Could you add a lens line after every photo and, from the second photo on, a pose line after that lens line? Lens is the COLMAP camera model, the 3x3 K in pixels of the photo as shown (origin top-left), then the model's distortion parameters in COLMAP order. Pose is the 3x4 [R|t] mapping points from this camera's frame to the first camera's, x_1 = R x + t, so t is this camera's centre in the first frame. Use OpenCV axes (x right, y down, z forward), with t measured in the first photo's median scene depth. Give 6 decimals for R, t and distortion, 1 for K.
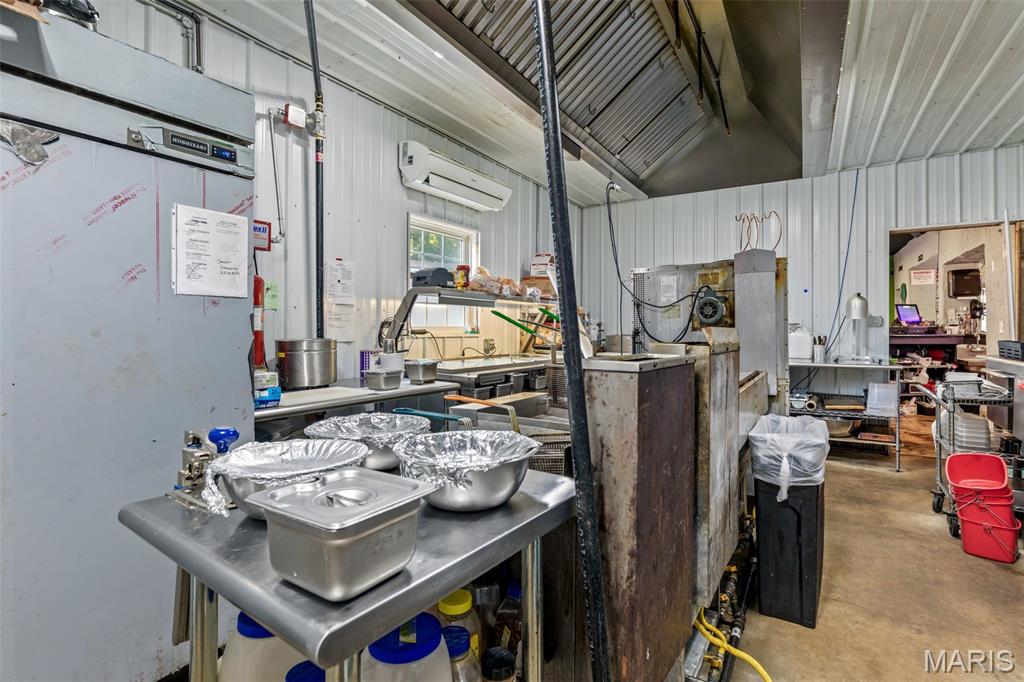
lens RADIAL K [[471.9, 0, 525.5], [0, 471.9, 327.9], [0, 0, 1]] dist [-0.000216, 0.000076]
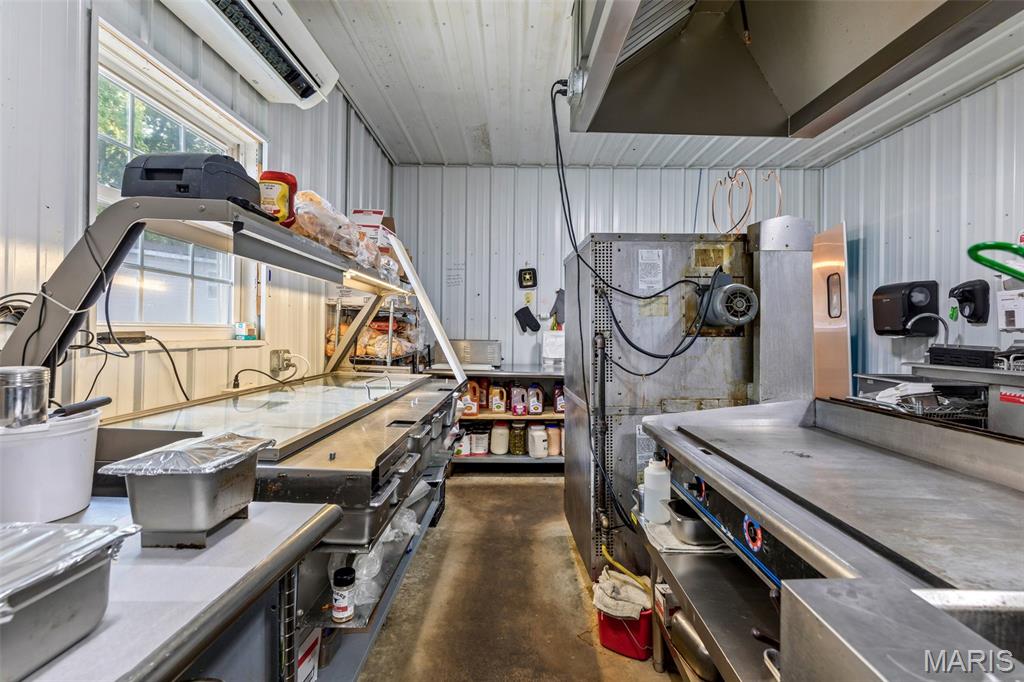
lens RADIAL K [[462.9, 0, 521.7], [0, 462.9, 330.8], [0, 0, 1]] dist [-0.000612, 0.000246]
pose [[0.849451, 0.007373, 0.527616, -0.158645], [-0.007676, 0.999969, -0.001616, 0.001045], [-0.527611, -0.002677, 0.849482, 0.537066]]
